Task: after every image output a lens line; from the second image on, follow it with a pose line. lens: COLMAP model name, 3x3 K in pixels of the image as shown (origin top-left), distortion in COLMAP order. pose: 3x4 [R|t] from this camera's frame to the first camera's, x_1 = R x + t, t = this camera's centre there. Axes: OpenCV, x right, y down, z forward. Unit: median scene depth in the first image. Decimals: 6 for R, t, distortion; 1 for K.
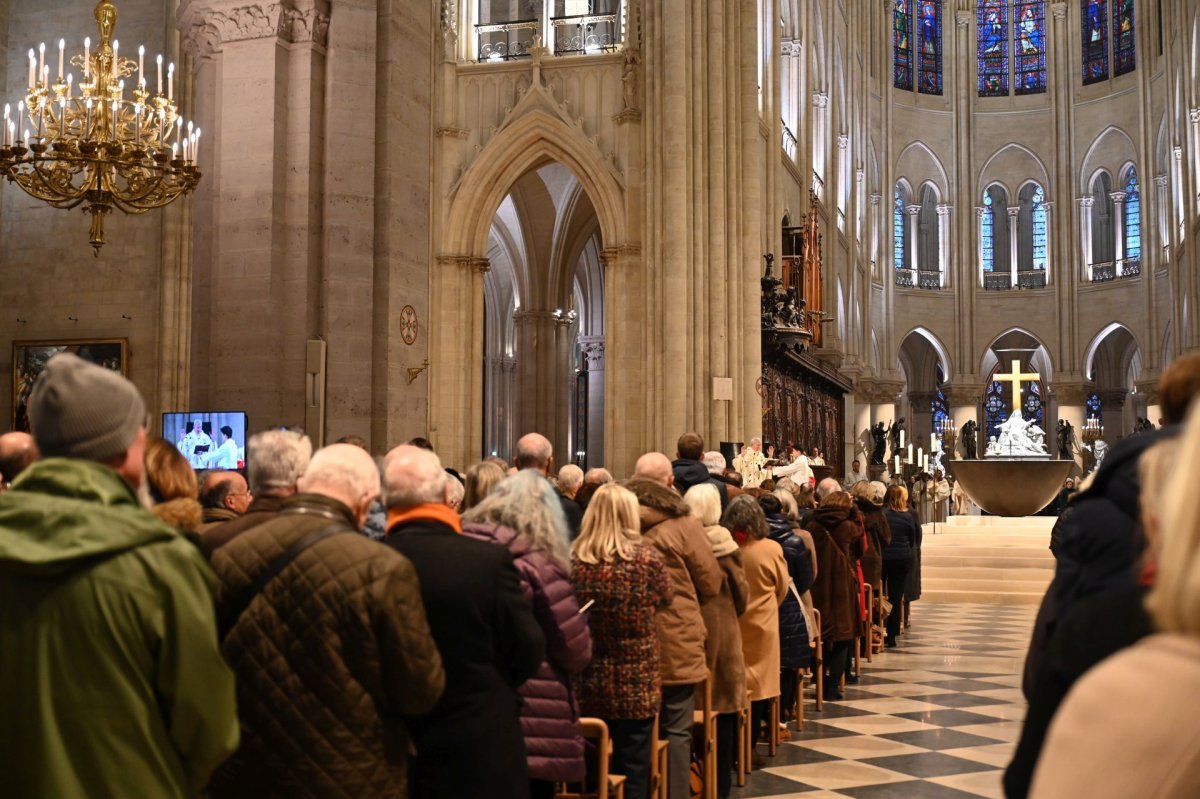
lens RADIAL K [[2405.2, 0, 557.4], [0, 2405.2, 399.0], [0, 0, 1]] dist [0.028763, -0.368371]
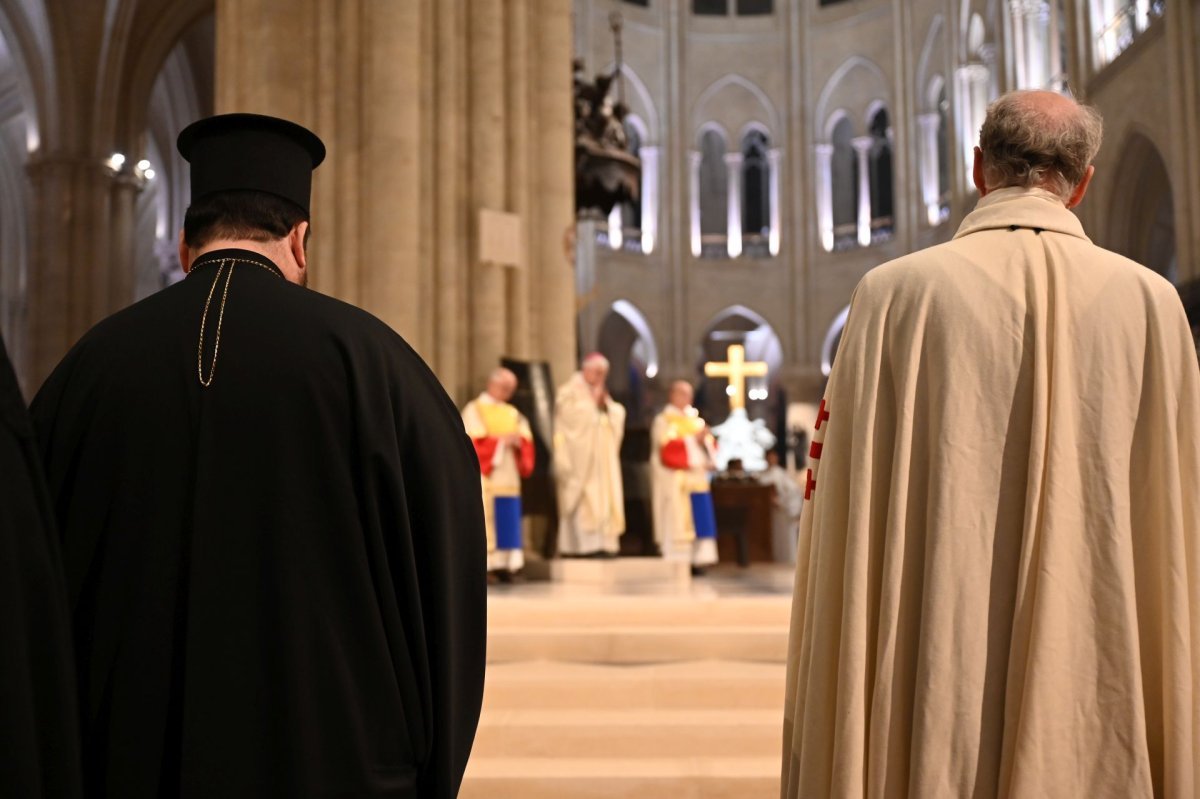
lens RADIAL K [[1413.7, 0, 600.0], [0, 1413.7, 399.5], [0, 0, 1]] dist [0.019195, 0.013987]
pose [[0.952880, 0.015988, 0.302926, 0.008207], [0.004507, 0.997754, -0.066837, 0.037562], [-0.303314, 0.065052, 0.950668, 0.677887]]
